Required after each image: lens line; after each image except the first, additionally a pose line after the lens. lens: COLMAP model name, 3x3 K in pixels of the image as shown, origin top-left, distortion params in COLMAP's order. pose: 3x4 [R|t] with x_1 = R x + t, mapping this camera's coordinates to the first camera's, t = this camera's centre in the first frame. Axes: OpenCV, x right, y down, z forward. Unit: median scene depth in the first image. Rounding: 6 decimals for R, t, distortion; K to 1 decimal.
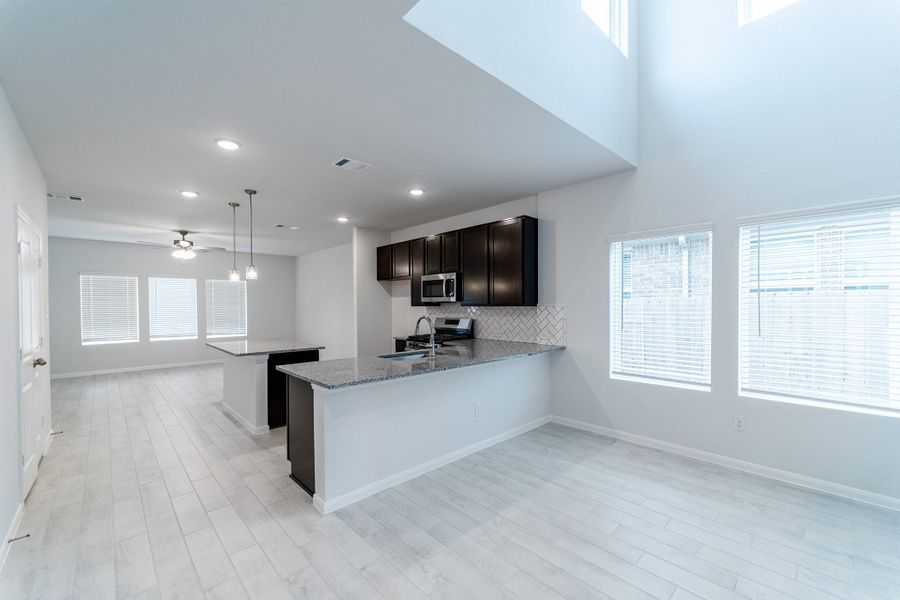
lens RADIAL K [[367.8, 0, 451.2], [0, 367.8, 307.6], [0, 0, 1]] dist [0.003993, -0.001569]
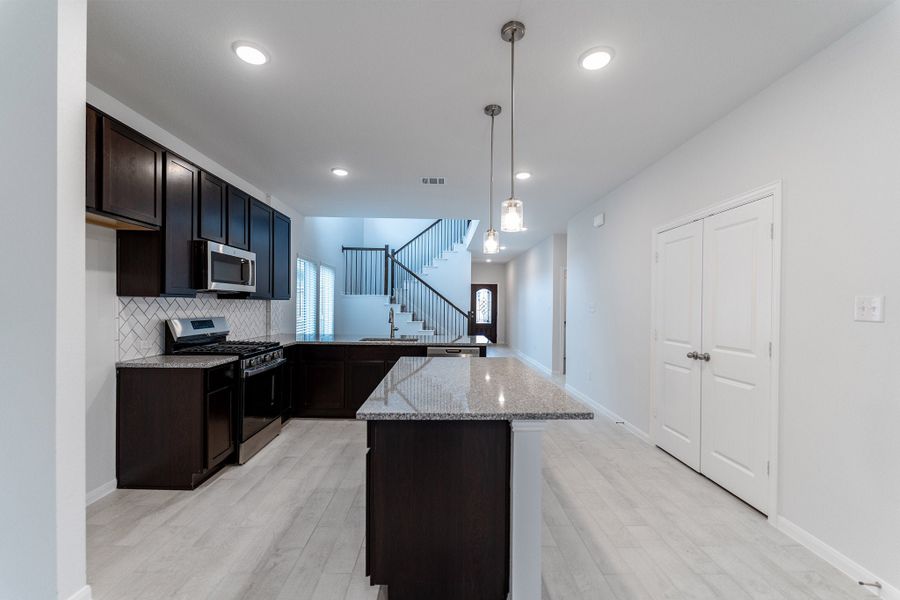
lens RADIAL K [[367.8, 0, 446.3], [0, 367.8, 306.0], [0, 0, 1]] dist [0.003993, -0.001569]
pose [[-0.735832, -0.004743, 0.677148, -1.041486], [0.000986, 0.999967, 0.008075, 0.007141], [-0.677164, 0.006609, -0.735803, 1.736110]]
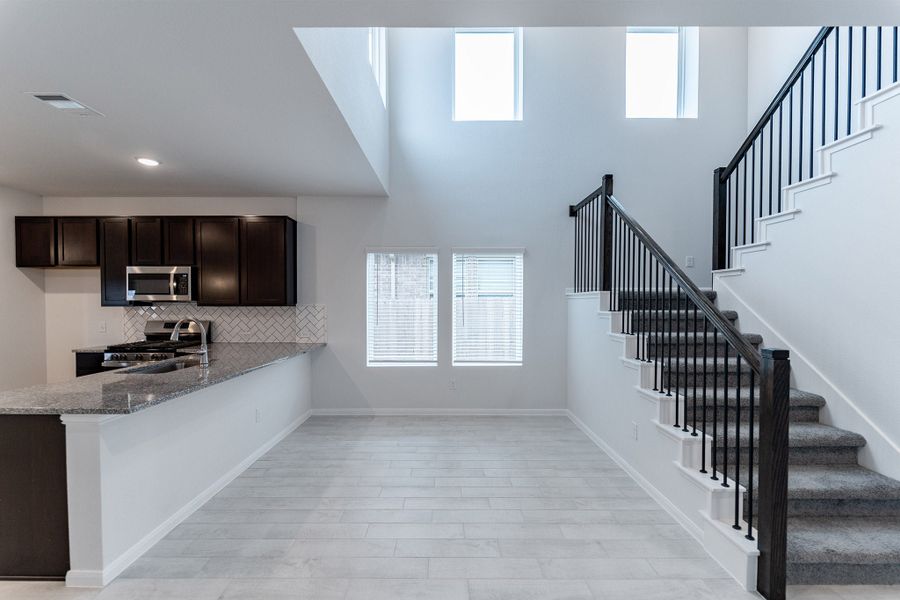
lens RADIAL K [[367.8, 0, 445.5], [0, 367.8, 307.2], [0, 0, 1]] dist [0.003993, -0.001569]
pose [[0.687977, -0.001529, 0.725731, -0.269550], [0.003196, 0.999994, -0.000923, 0.001909], [-0.725725, 0.002954, 0.687978, -0.007968]]
